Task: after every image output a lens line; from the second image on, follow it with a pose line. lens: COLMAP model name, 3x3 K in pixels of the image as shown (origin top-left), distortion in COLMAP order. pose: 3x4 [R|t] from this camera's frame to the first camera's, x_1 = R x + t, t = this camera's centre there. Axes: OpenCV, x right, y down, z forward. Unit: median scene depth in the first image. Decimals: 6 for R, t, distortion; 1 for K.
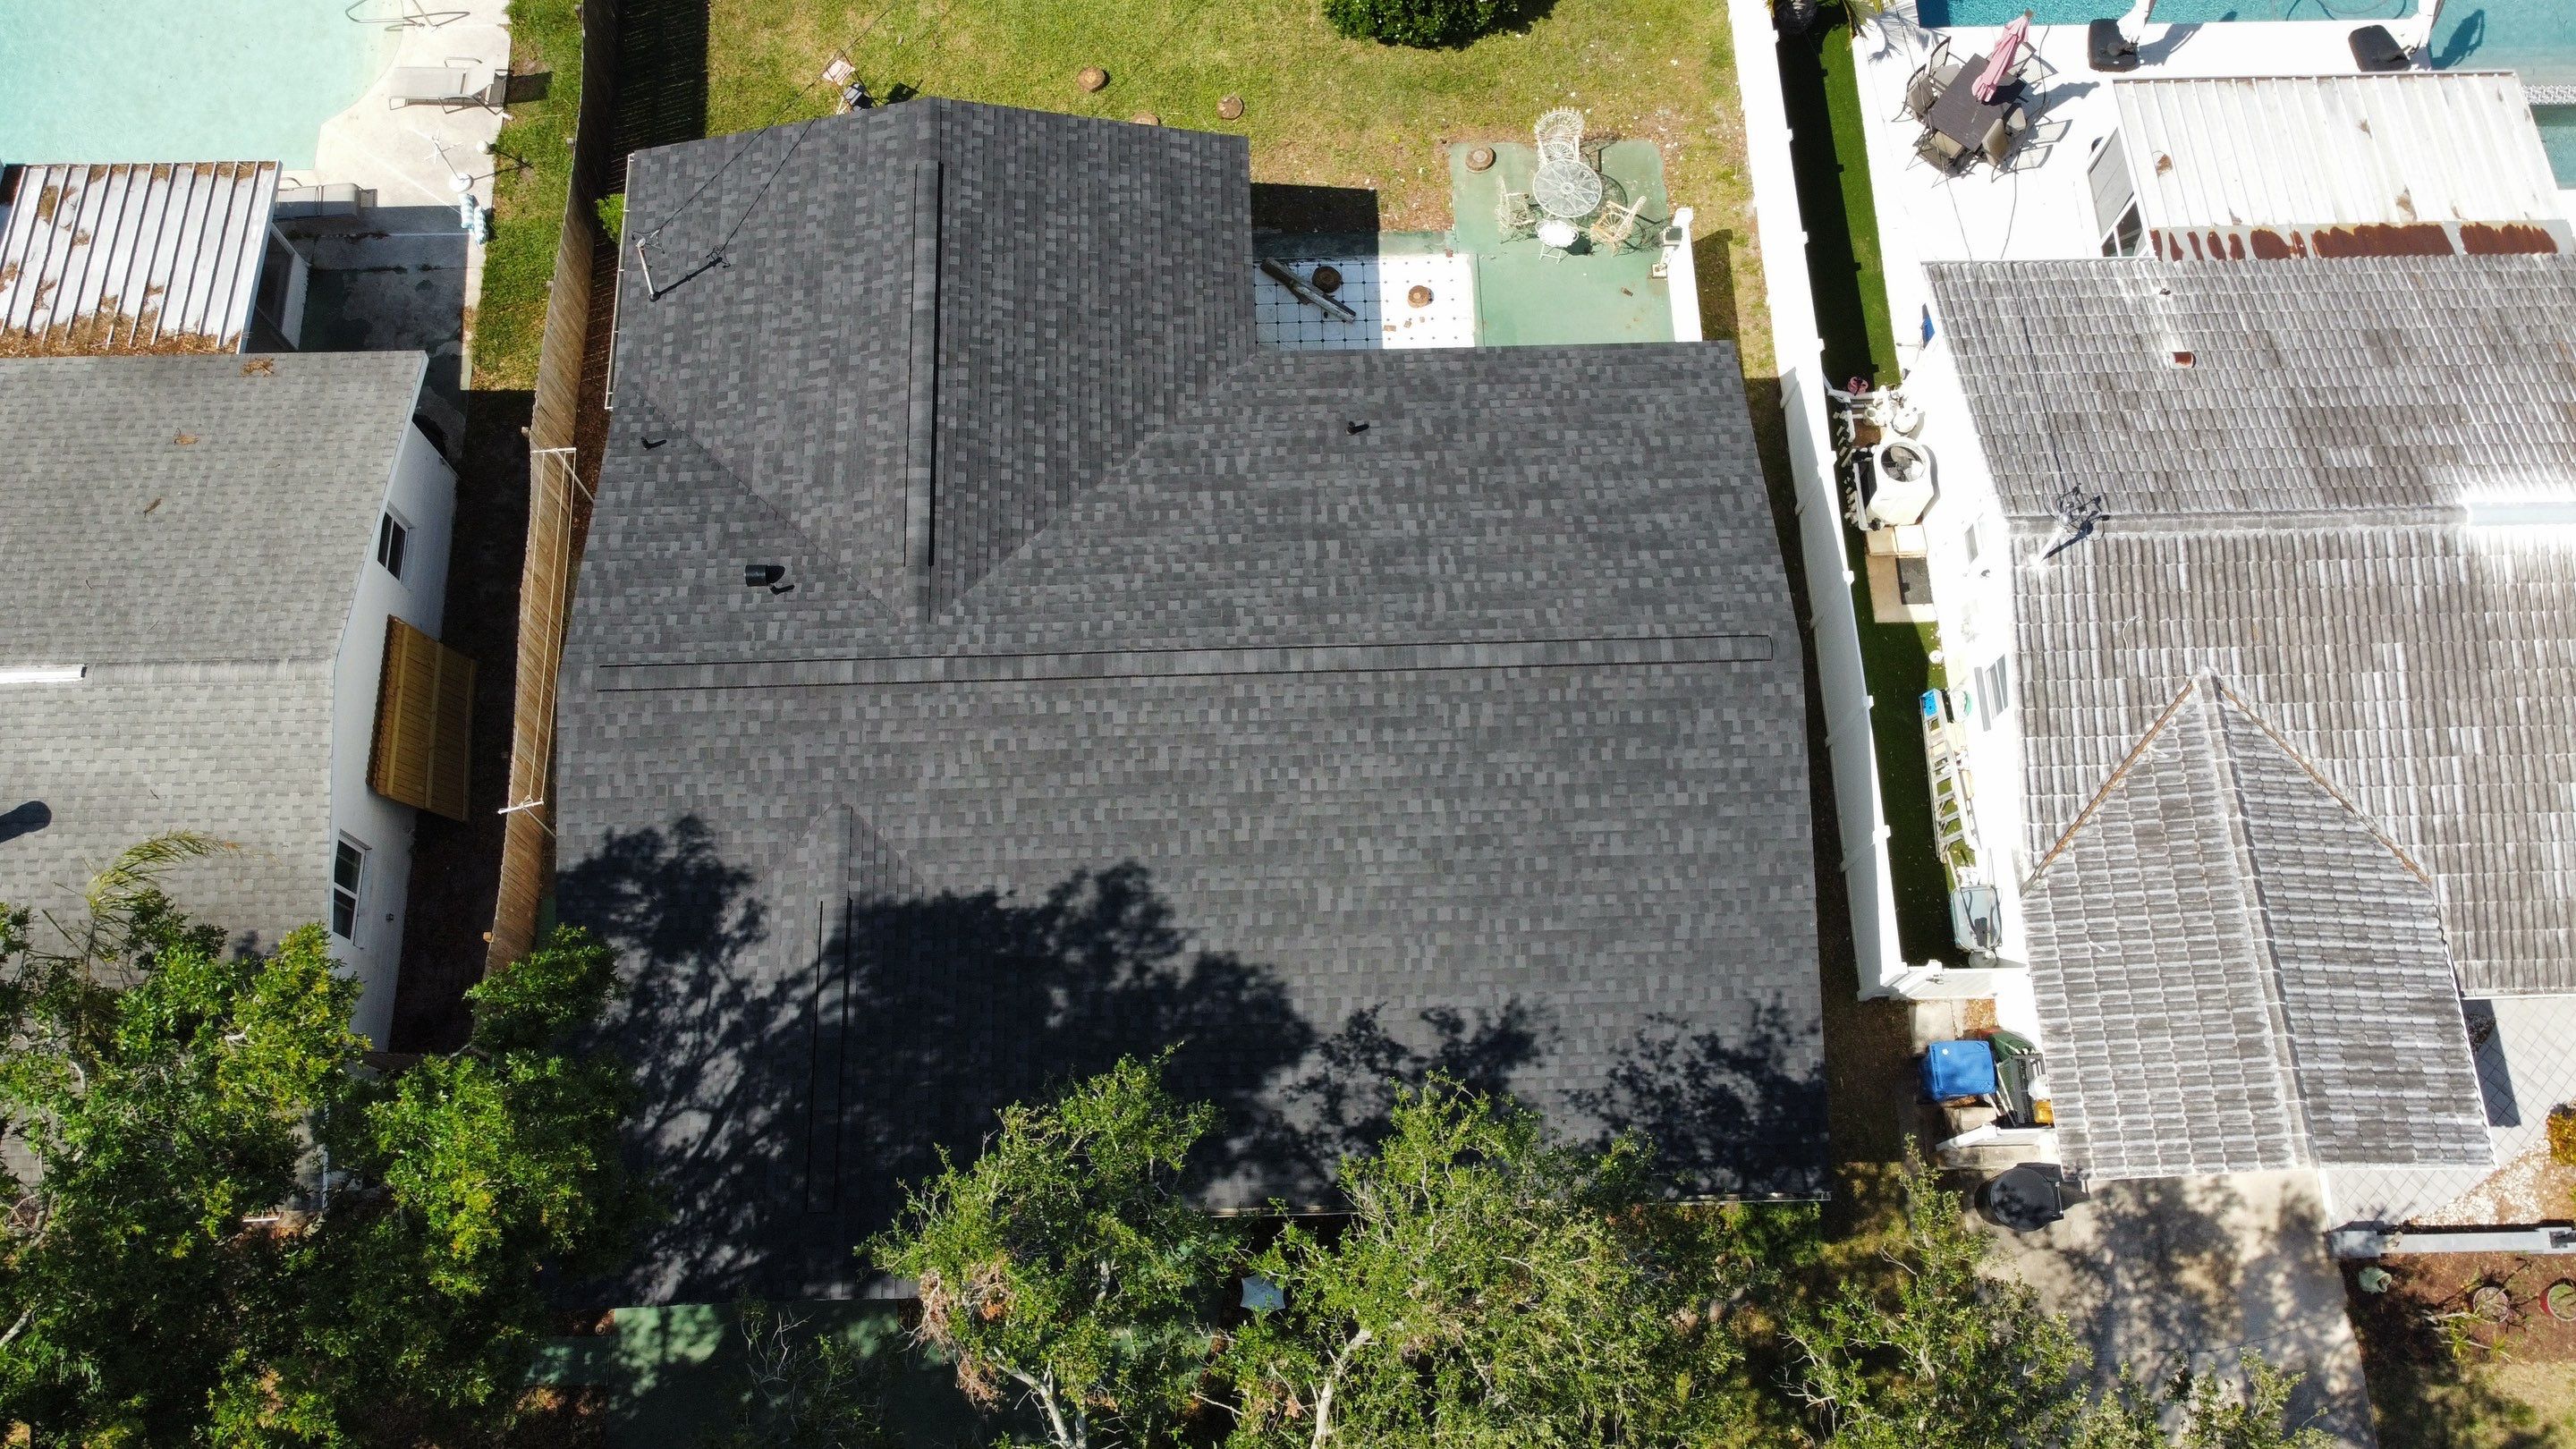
lens RADIAL K [[1956.0, 0, 1288.0], [0, 1956.0, 724.5], [0, 0, 1]] dist [0.010303, 0.004763]
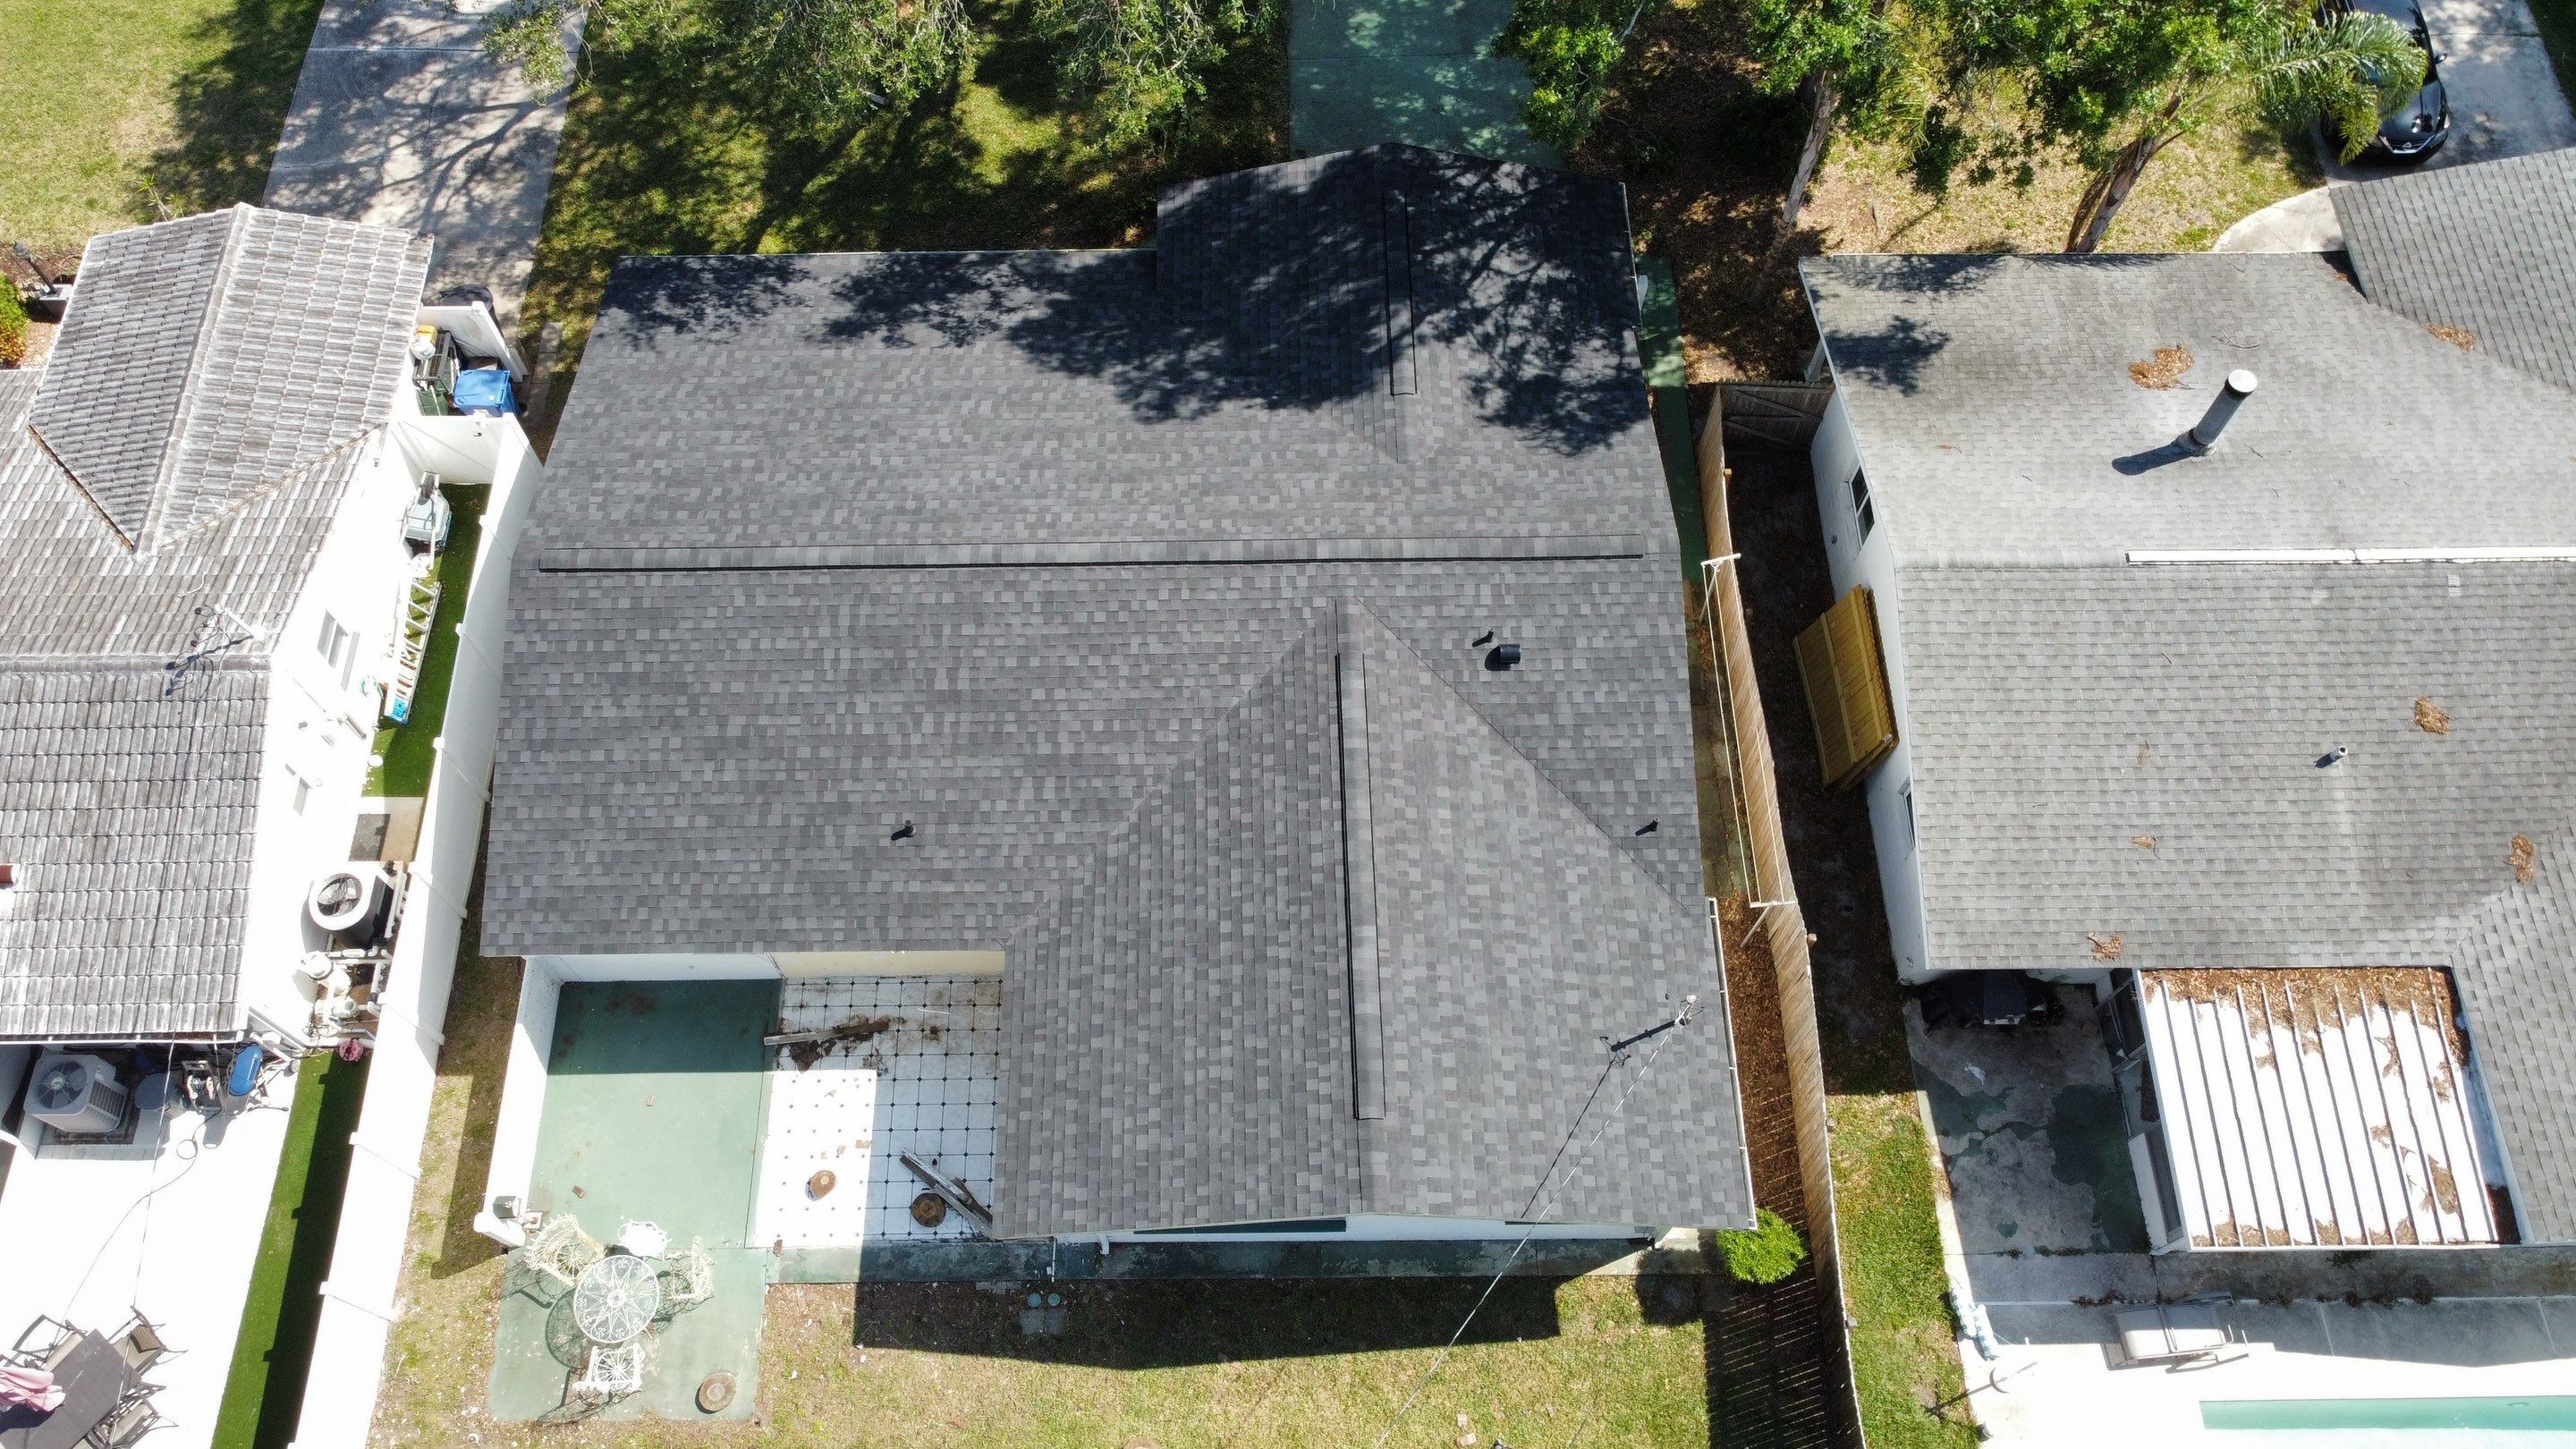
lens RADIAL K [[1918.9, 0, 1219.1], [0, 1918.9, 672.0], [0, 0, 1]] dist [0.004221, -0.022494]
pose [[-0.999473, -0.023271, 0.022636, -0.139865], [0.032427, -0.682246, 0.730403, -0.791536], [-0.001554, 0.730752, 0.682641, 0.320342]]
